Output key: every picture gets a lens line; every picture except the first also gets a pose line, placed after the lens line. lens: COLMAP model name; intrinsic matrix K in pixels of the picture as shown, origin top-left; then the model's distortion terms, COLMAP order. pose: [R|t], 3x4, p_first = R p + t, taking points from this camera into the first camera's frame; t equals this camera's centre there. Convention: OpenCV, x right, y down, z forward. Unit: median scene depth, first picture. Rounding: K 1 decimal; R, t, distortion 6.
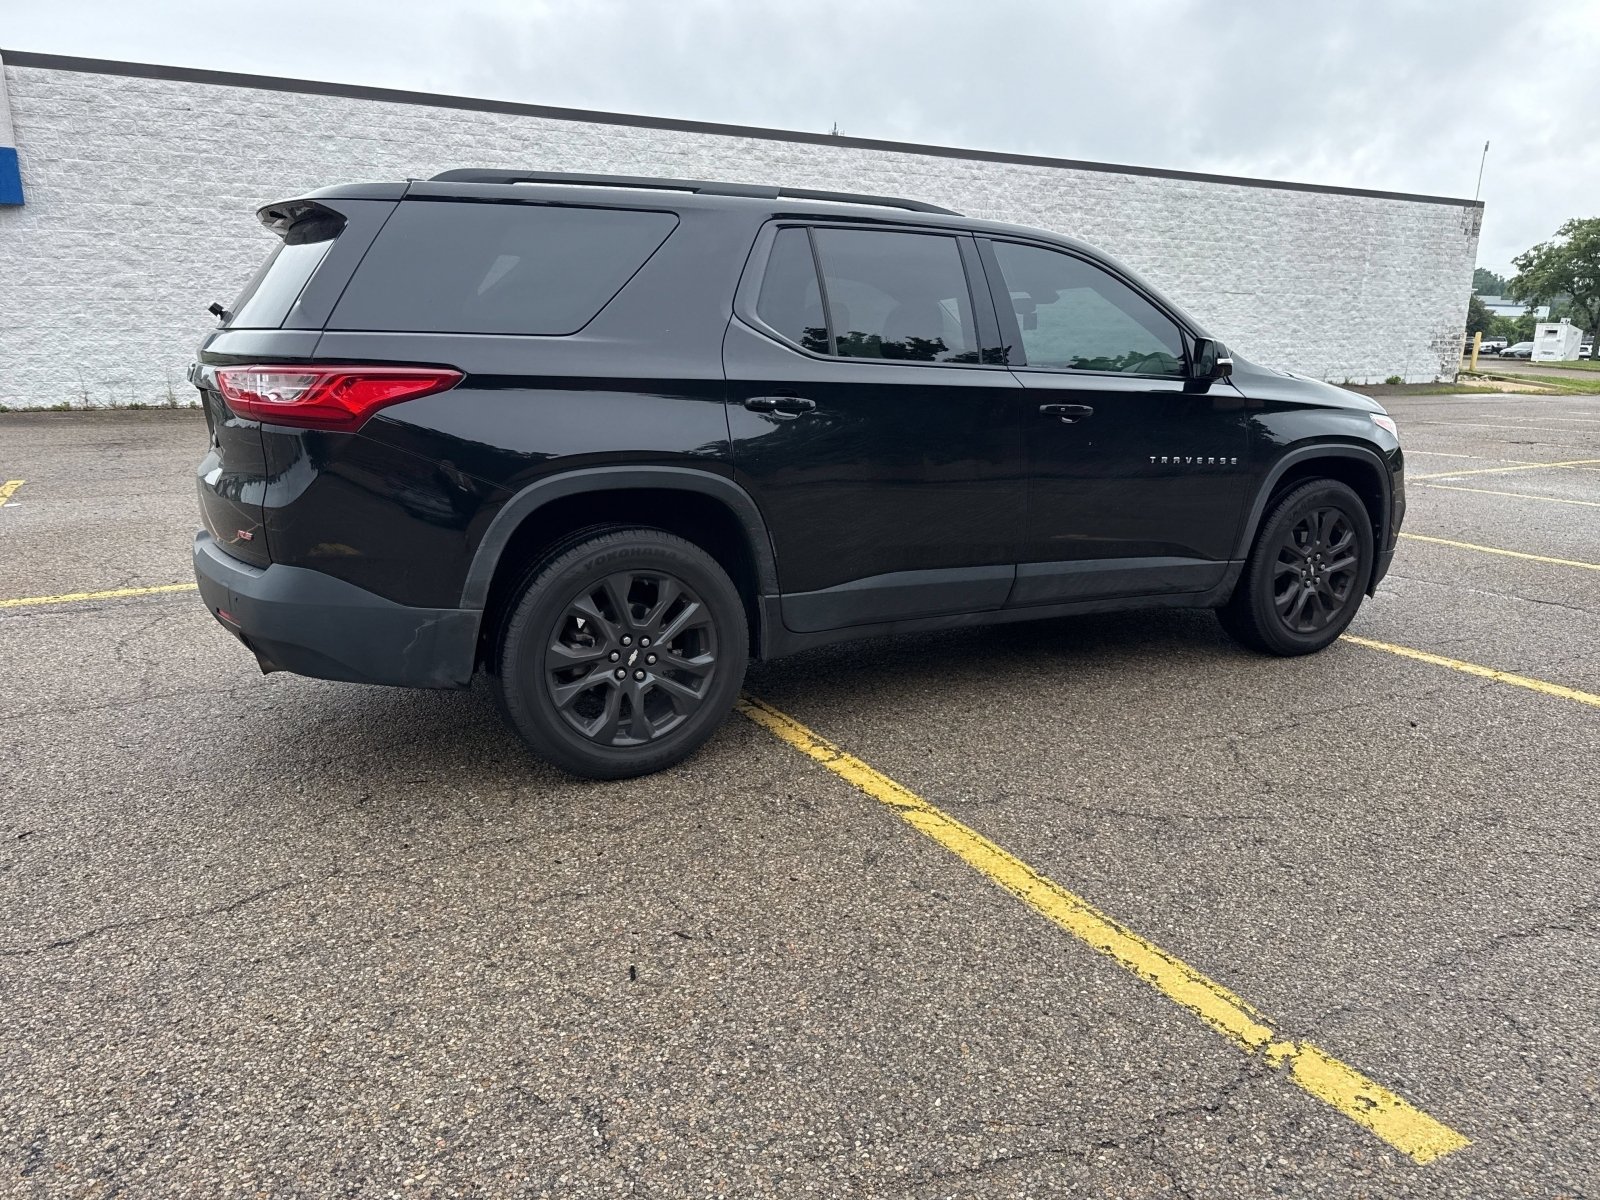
lens RADIAL K [[1121.7, 0, 797.6], [0, 1121.7, 616.1], [0, 0, 1]] dist [0.026610, -0.030249]
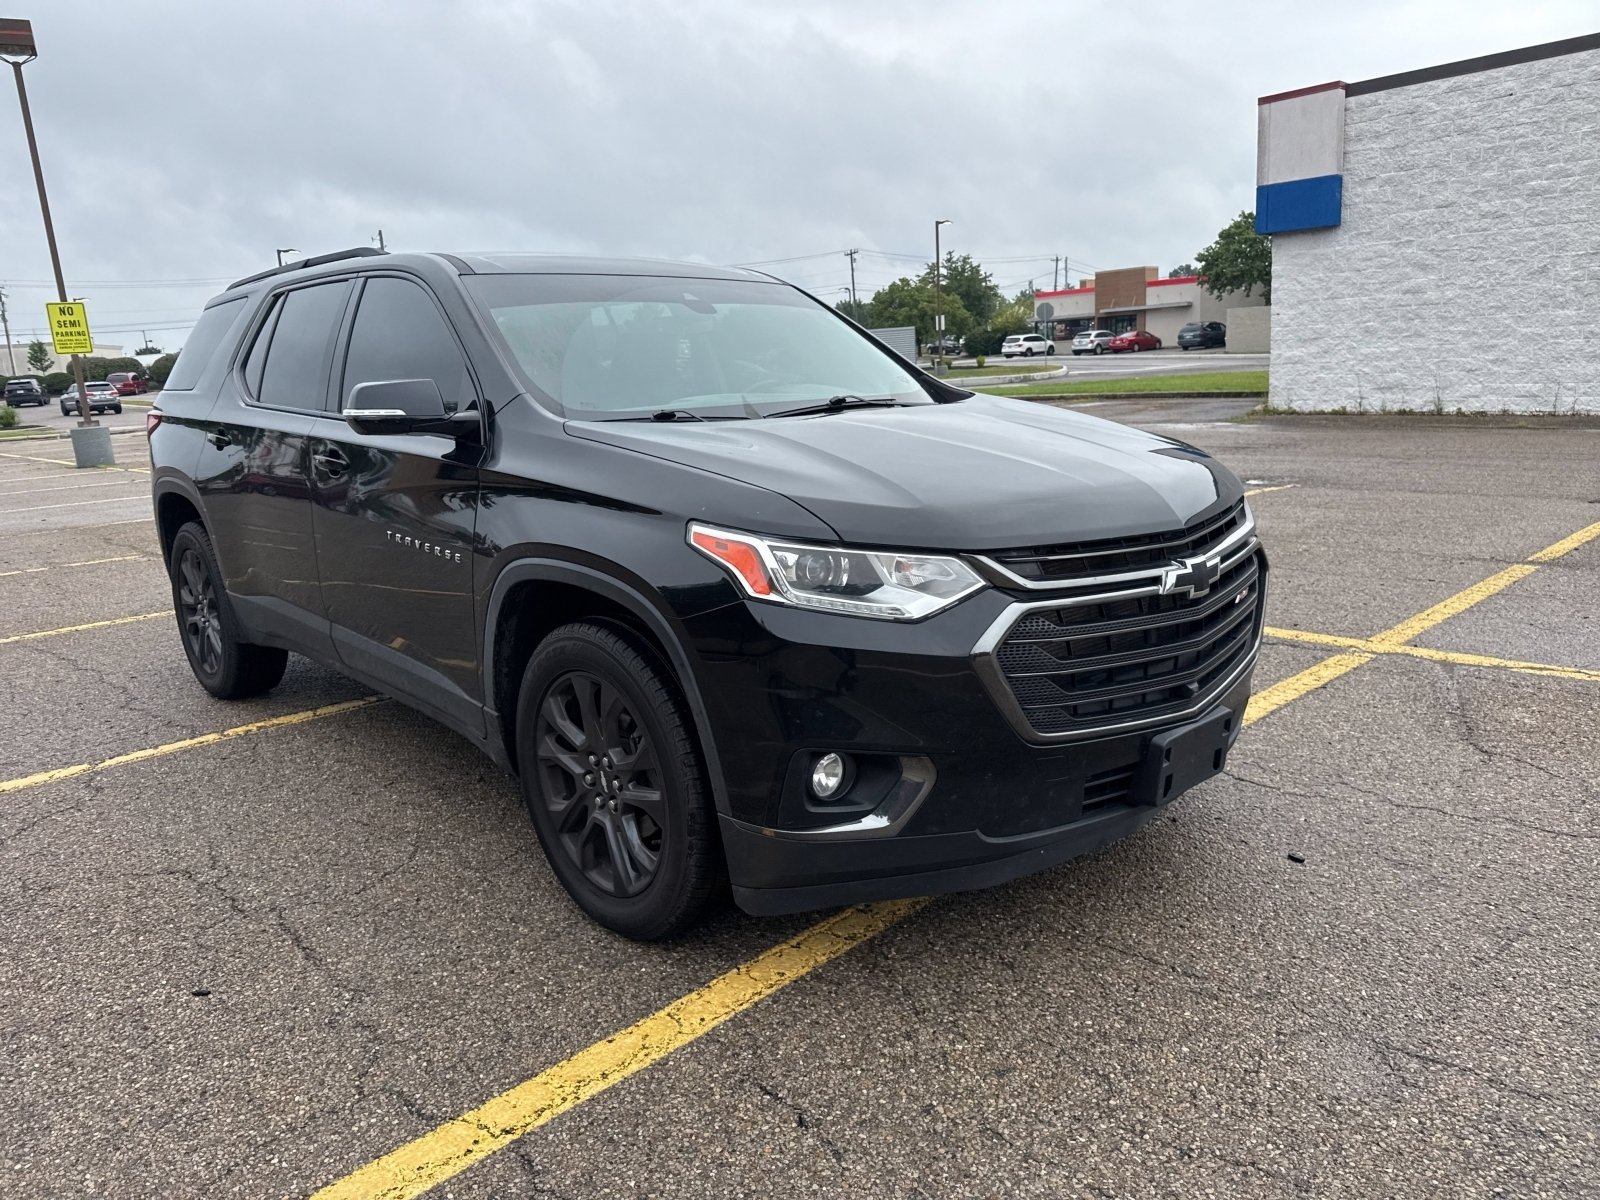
lens RADIAL K [[1121.7, 0, 800.0], [0, 1121.7, 593.8], [0, 0, 1]] dist [0.026610, -0.030249]
pose [[0.250491, 0.174955, -0.952179, 1.051337], [-0.188734, 0.973489, 0.129220, -0.233758], [0.949544, 0.147340, 0.276870, 0.981146]]
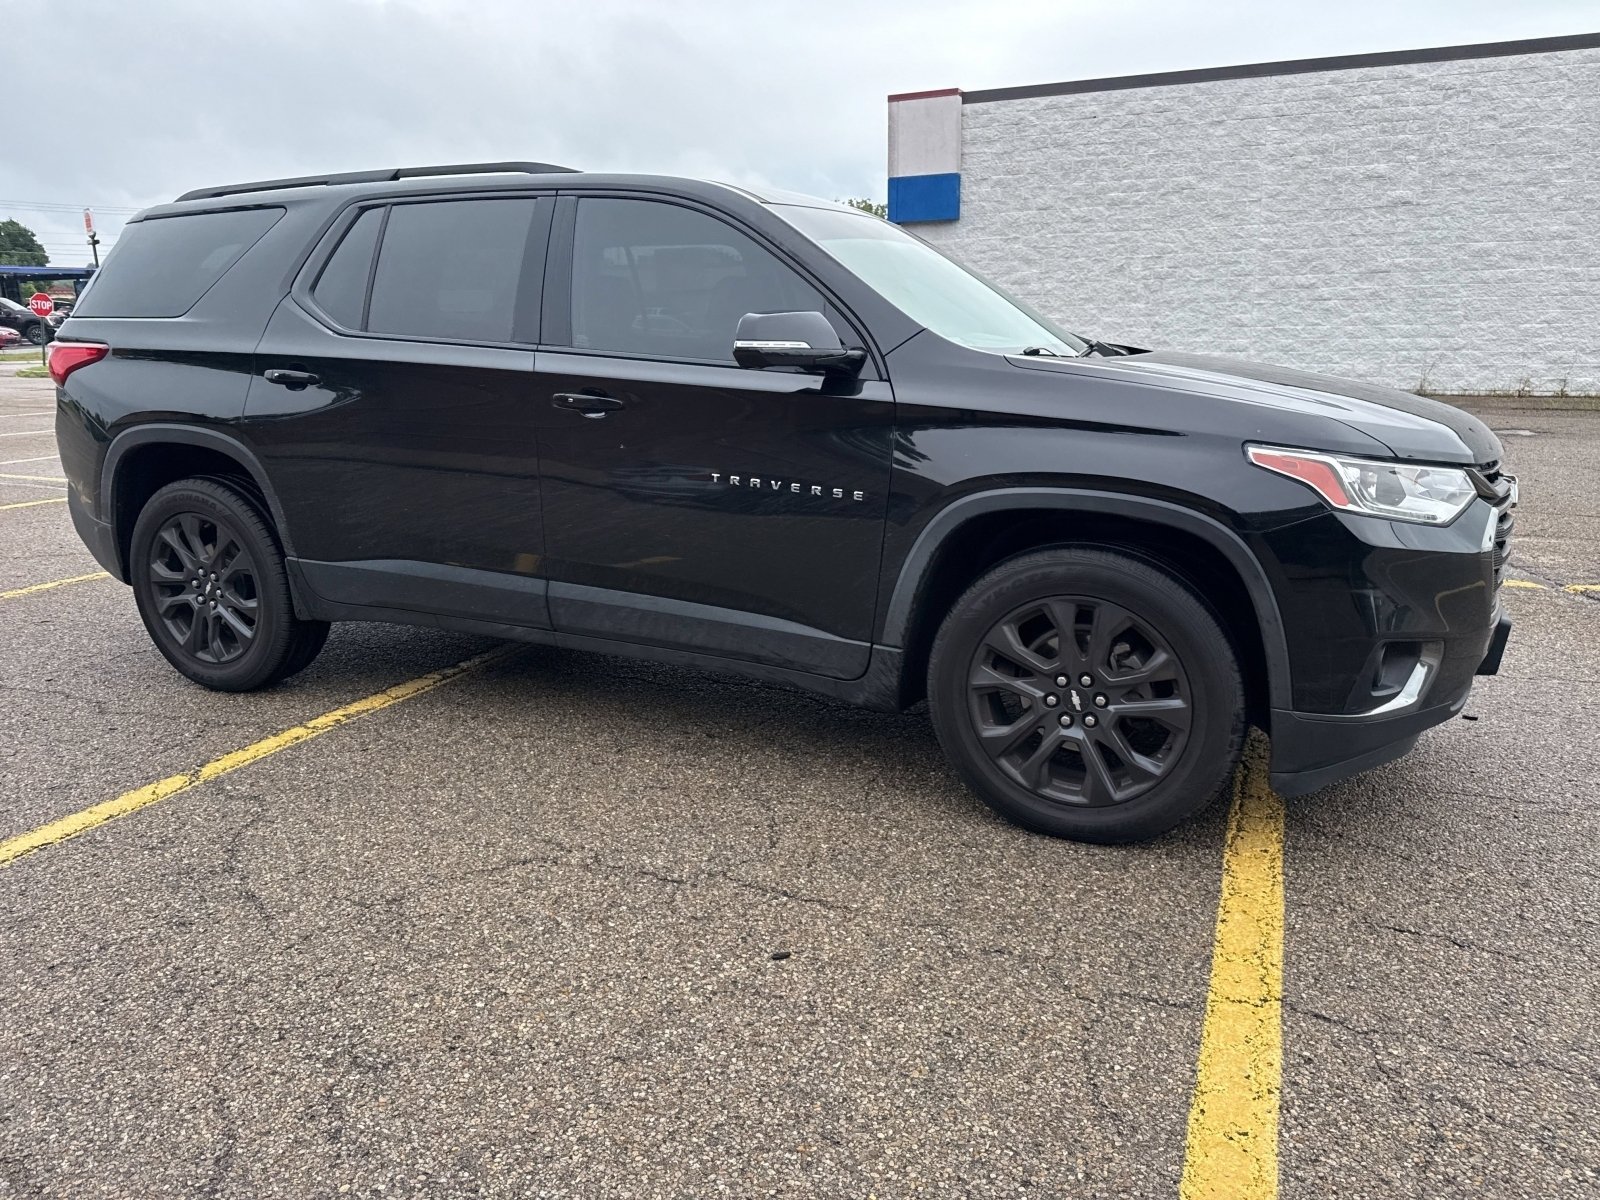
lens RADIAL K [[1121.7, 0, 801.6], [0, 1121.7, 596.5], [0, 0, 1]] dist [0.026610, -0.030249]
pose [[0.603940, 0.175470, -0.777475, 0.862717], [-0.180419, 0.980242, 0.081084, -0.121962], [0.776341, 0.091301, 0.623666, 0.553666]]
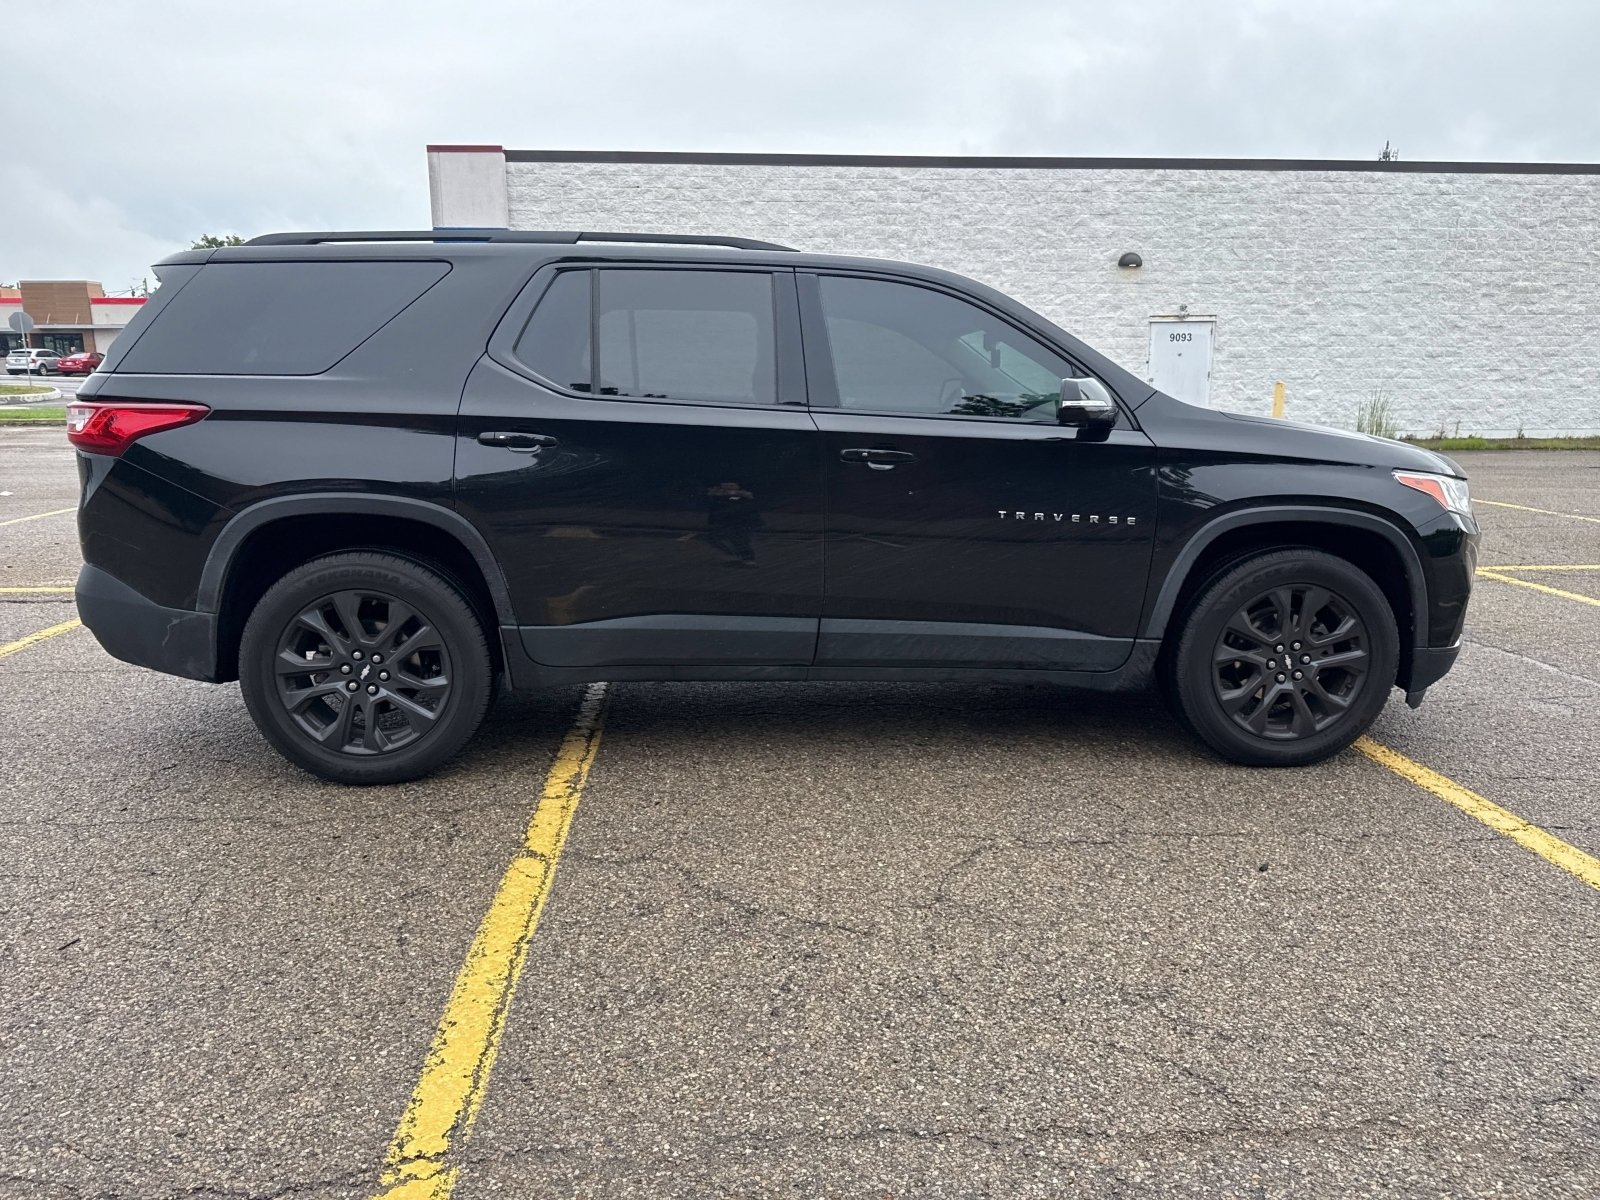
lens RADIAL K [[1121.7, 0, 799.0], [0, 1121.7, 598.5], [0, 0, 1]] dist [0.026610, -0.030249]
pose [[0.907302, 0.076109, -0.413535, 0.497653], [-0.096327, 0.994949, -0.028228, -0.031473], [0.409298, 0.065446, 0.910051, 0.137440]]
